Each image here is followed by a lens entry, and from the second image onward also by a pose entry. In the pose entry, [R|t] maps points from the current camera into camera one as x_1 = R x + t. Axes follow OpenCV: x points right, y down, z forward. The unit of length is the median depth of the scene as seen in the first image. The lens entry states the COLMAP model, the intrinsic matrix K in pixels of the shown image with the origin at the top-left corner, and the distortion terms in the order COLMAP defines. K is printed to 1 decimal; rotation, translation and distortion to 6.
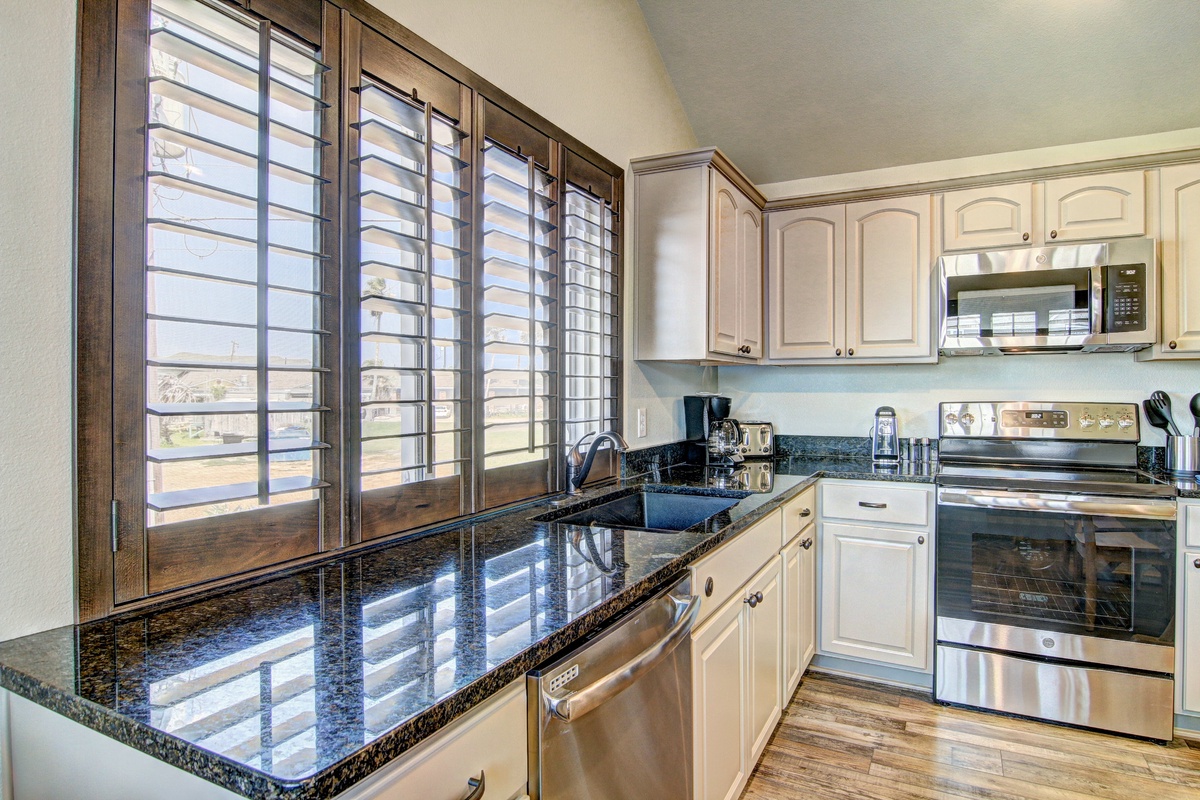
lens RADIAL K [[674.7, 0, 600.8], [0, 674.7, 393.1], [0, 0, 1]] dist [-0.015388, -0.005100]
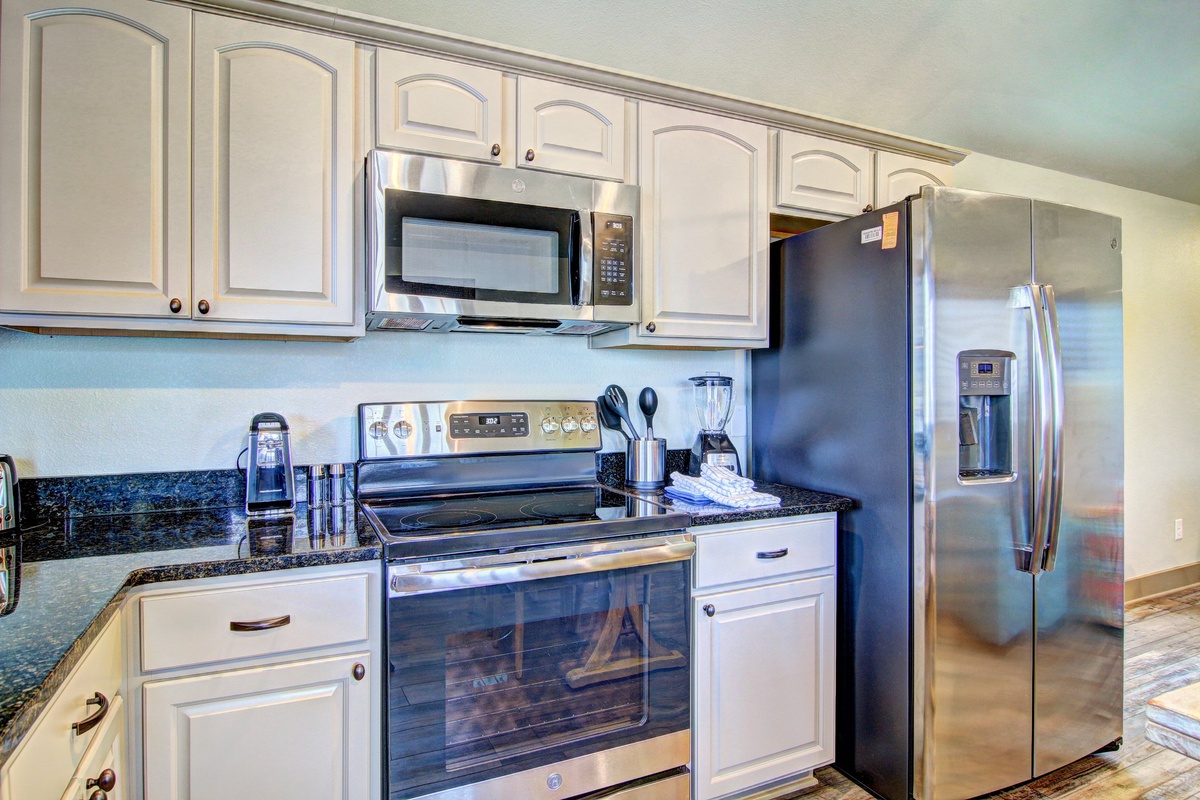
lens RADIAL K [[674.7, 0, 607.3], [0, 674.7, 388.1], [0, 0, 1]] dist [-0.015388, -0.005100]
pose [[0.600309, -0.004262, 0.799757, 0.165427], [0.002442, 0.999991, 0.003497, -0.002276], [-0.799765, -0.000147, 0.600314, 0.497783]]
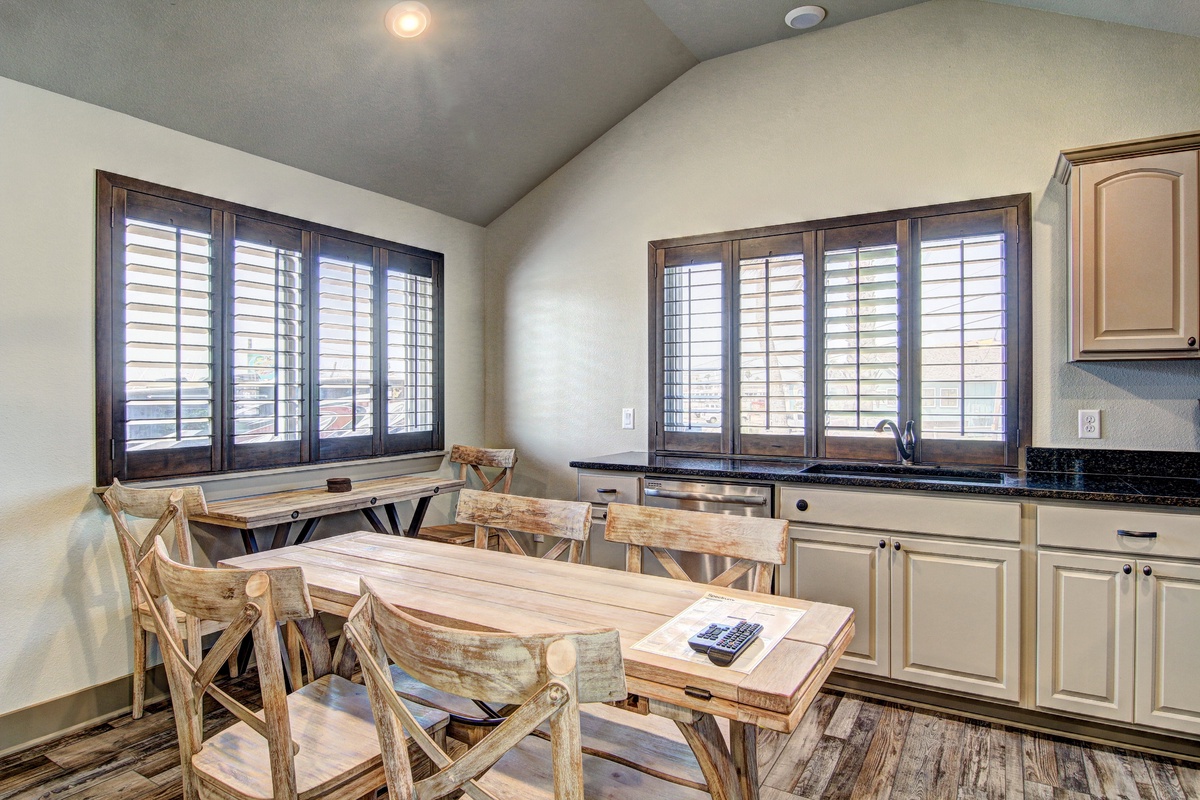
lens RADIAL K [[674.7, 0, 598.1], [0, 674.7, 395.2], [0, 0, 1]] dist [-0.015388, -0.005100]
pose [[-0.053463, 0.007431, -0.998542, 1.205567], [-0.004206, 0.999962, 0.007666, -0.004398], [0.998561, 0.004610, -0.053430, 0.355868]]
